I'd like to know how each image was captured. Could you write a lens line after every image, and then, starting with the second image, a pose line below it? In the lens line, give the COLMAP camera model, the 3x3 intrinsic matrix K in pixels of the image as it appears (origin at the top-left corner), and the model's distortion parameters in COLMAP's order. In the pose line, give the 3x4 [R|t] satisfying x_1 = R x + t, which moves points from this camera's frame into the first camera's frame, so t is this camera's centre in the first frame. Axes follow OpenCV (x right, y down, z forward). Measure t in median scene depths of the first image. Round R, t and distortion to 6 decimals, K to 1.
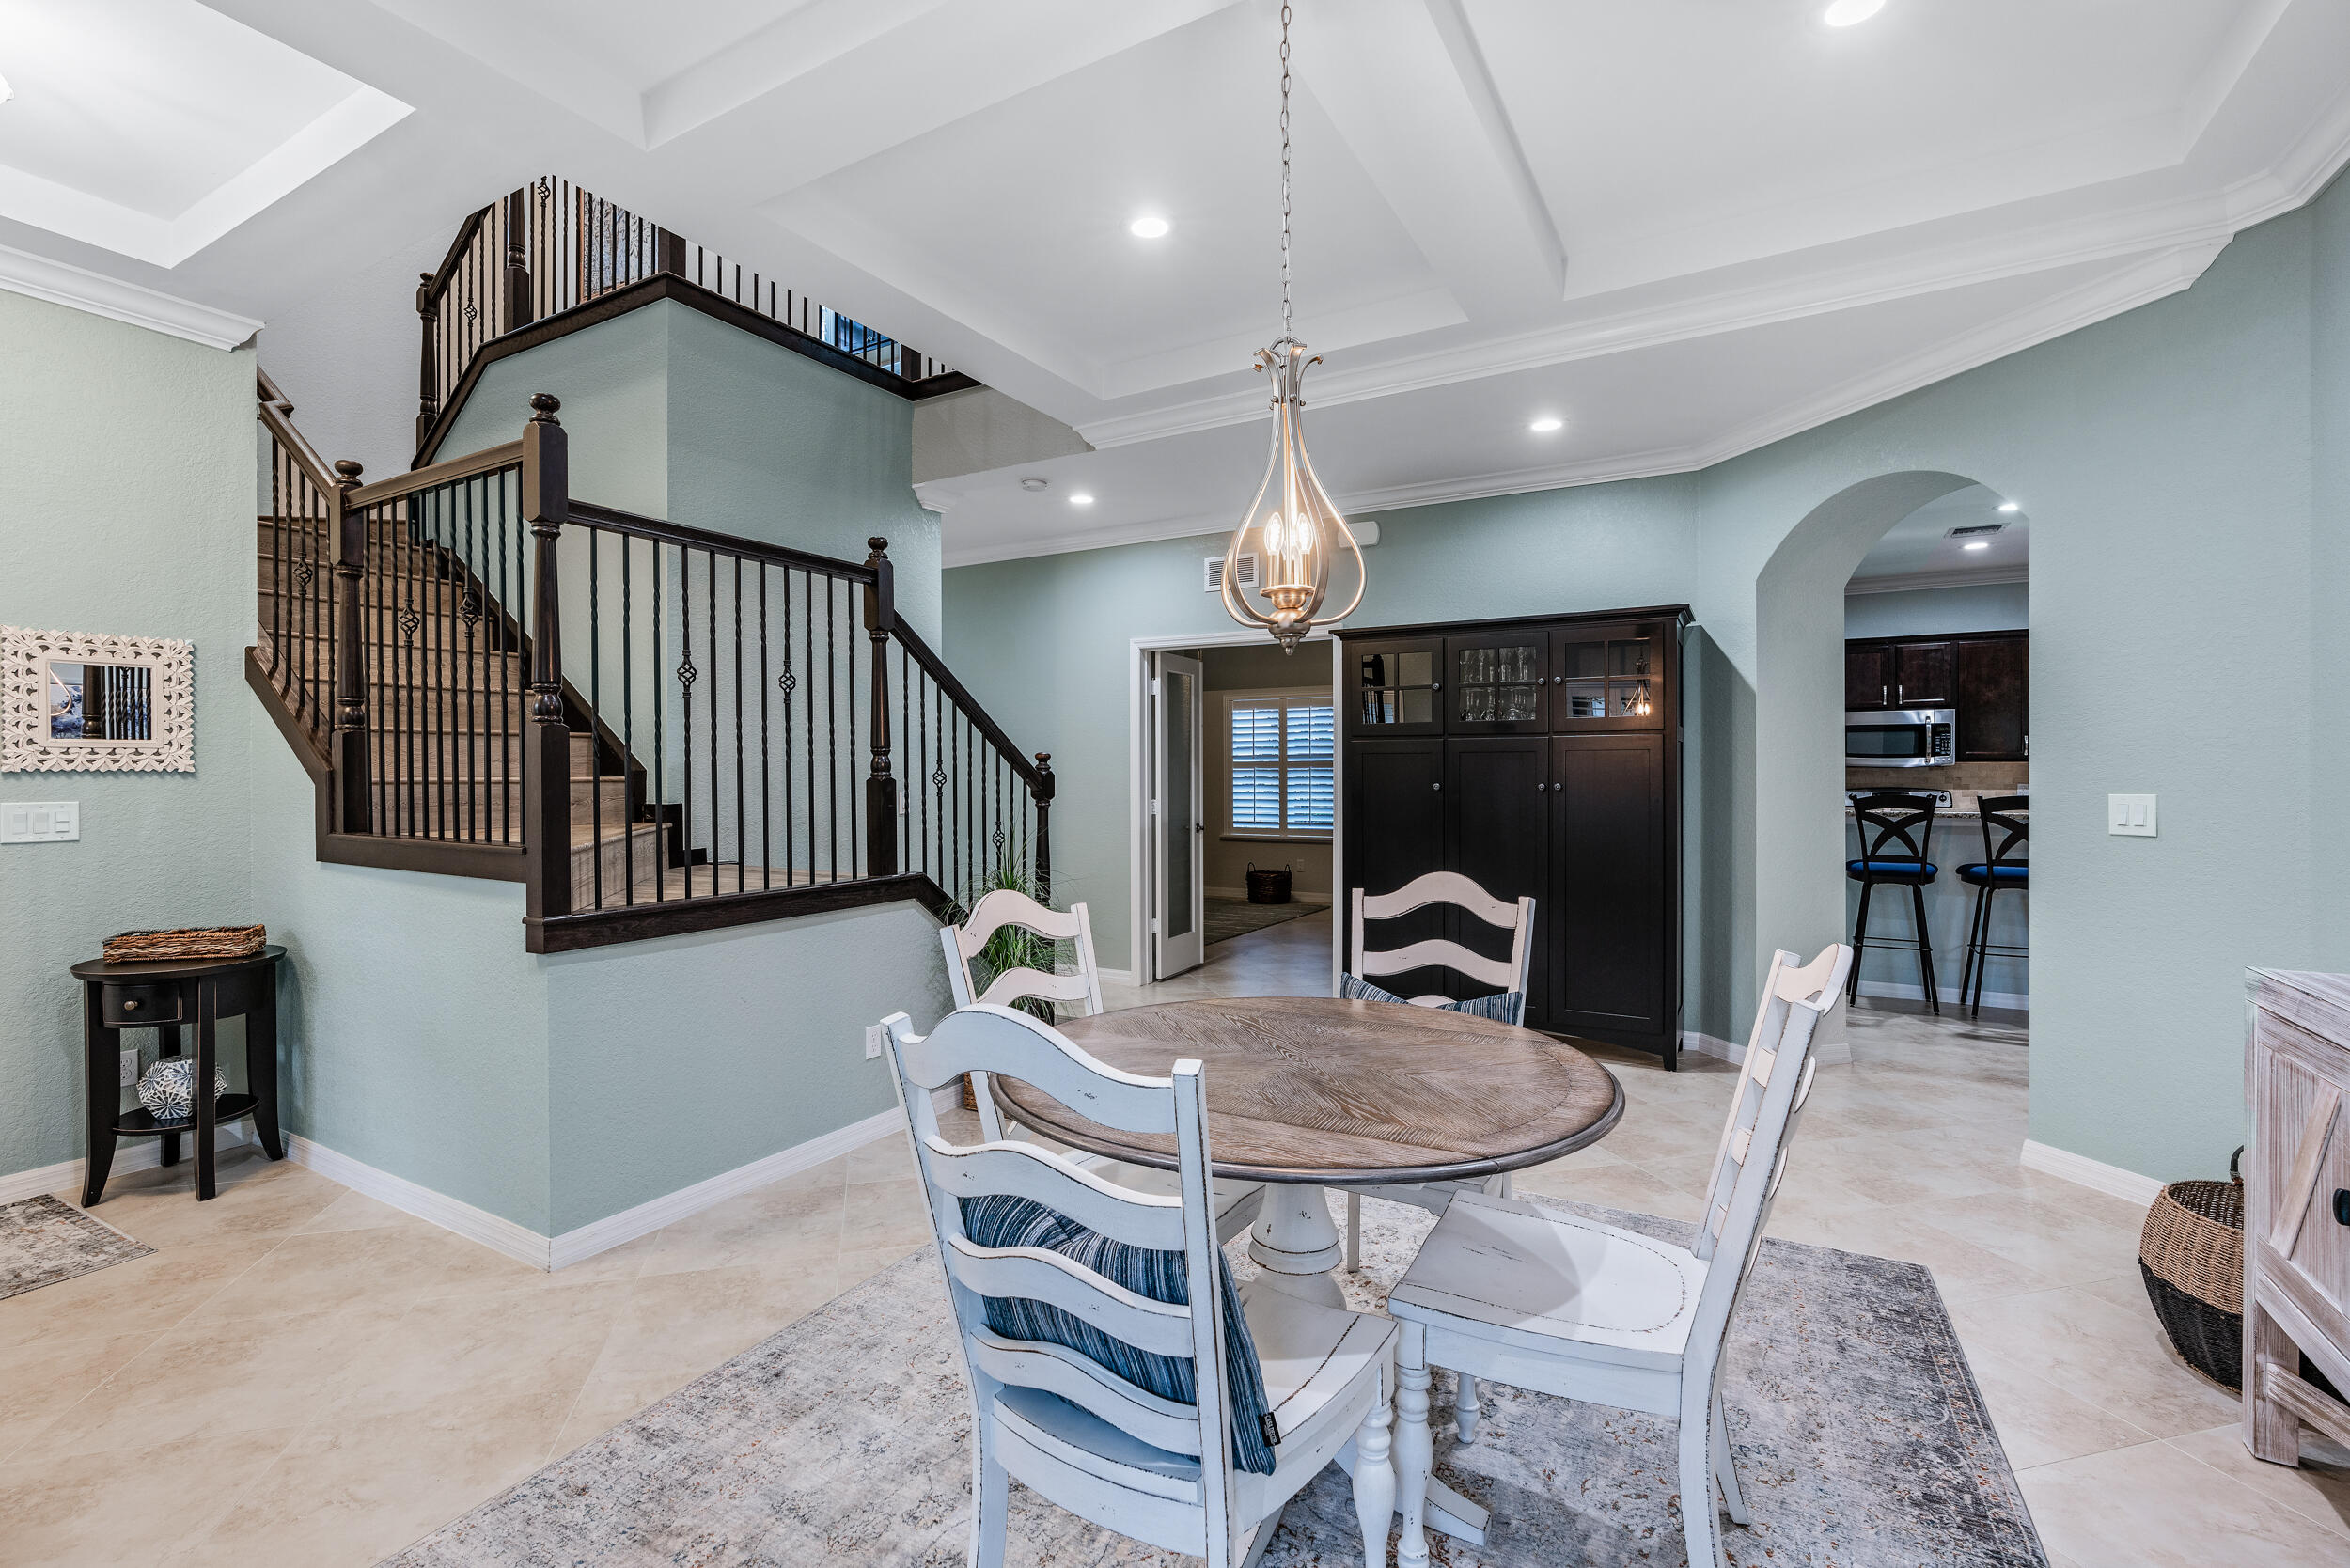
lens RADIAL K [[1057.0, 0, 1165.8], [0, 1057.0, 775.4], [0, 0, 1]] dist [-0.014599, 0.006034]
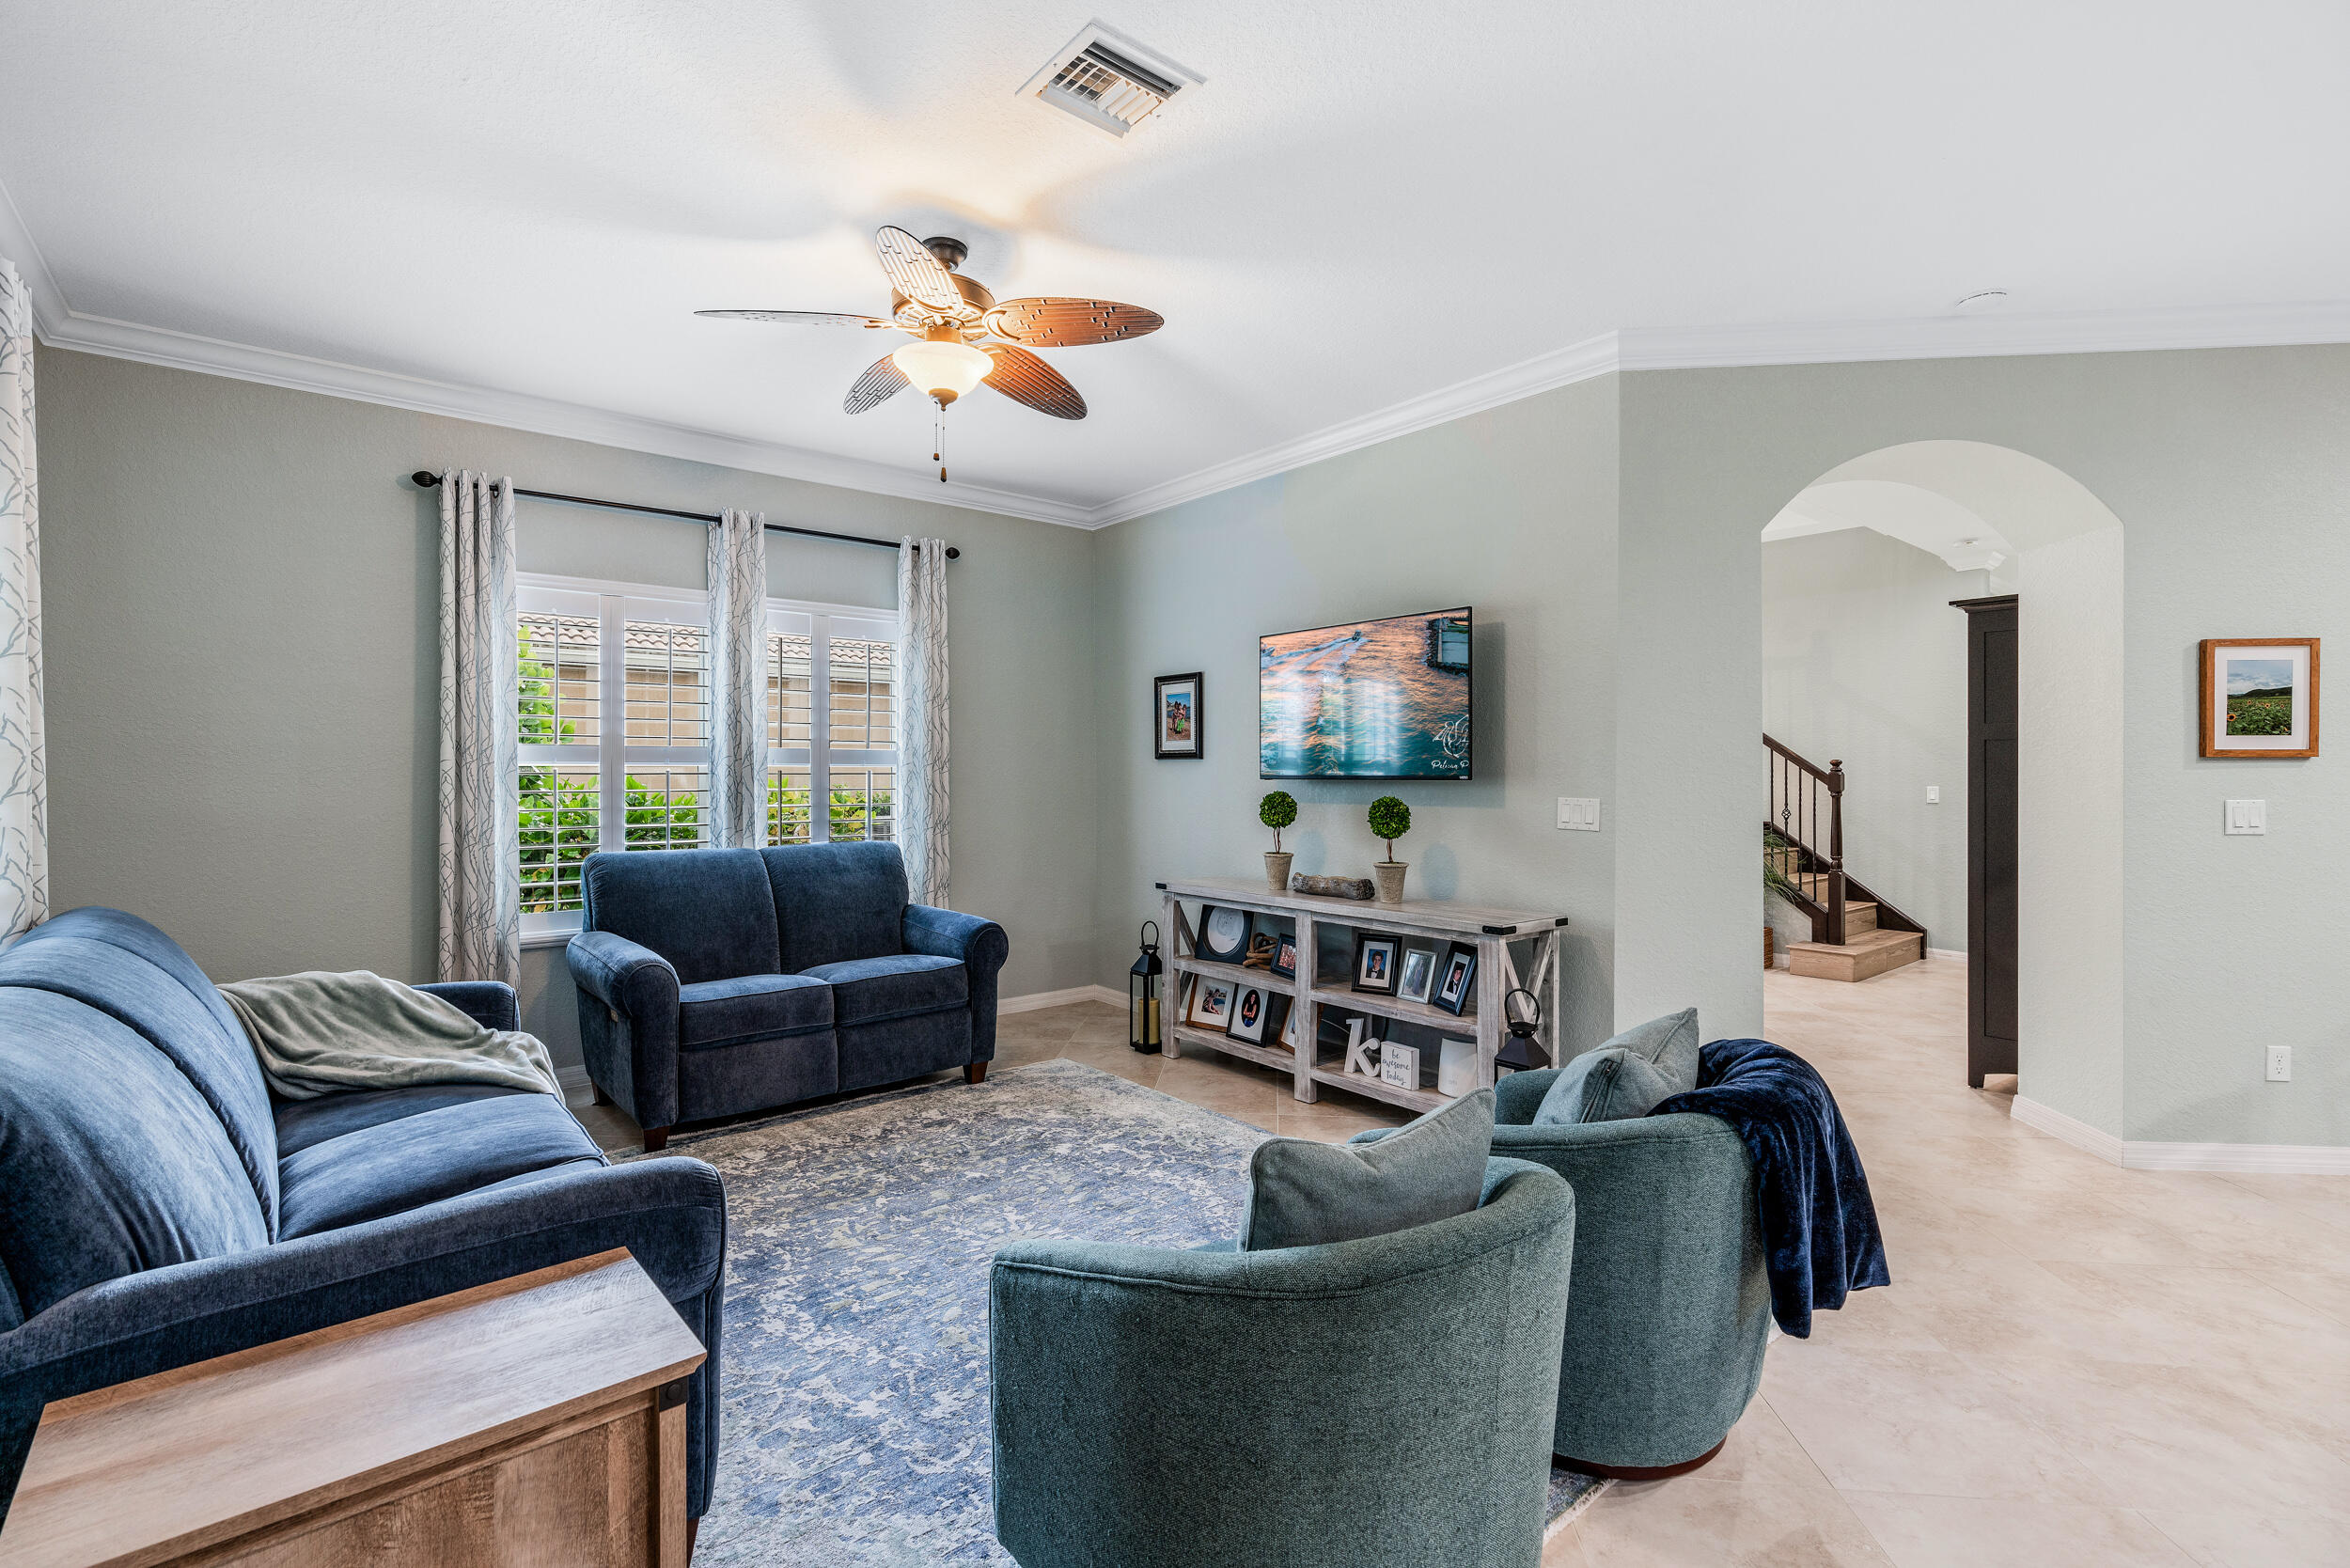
lens RADIAL K [[1056.4, 0, 1154.9], [0, 1056.4, 775.7], [0, 0, 1]] dist [-0.011984, 0.005357]
pose [[-0.366226, 0.005238, -0.930511, 0.956413], [-0.001878, 0.999978, 0.006368, -0.001909], [0.930524, 0.004080, -0.366208, 0.380210]]
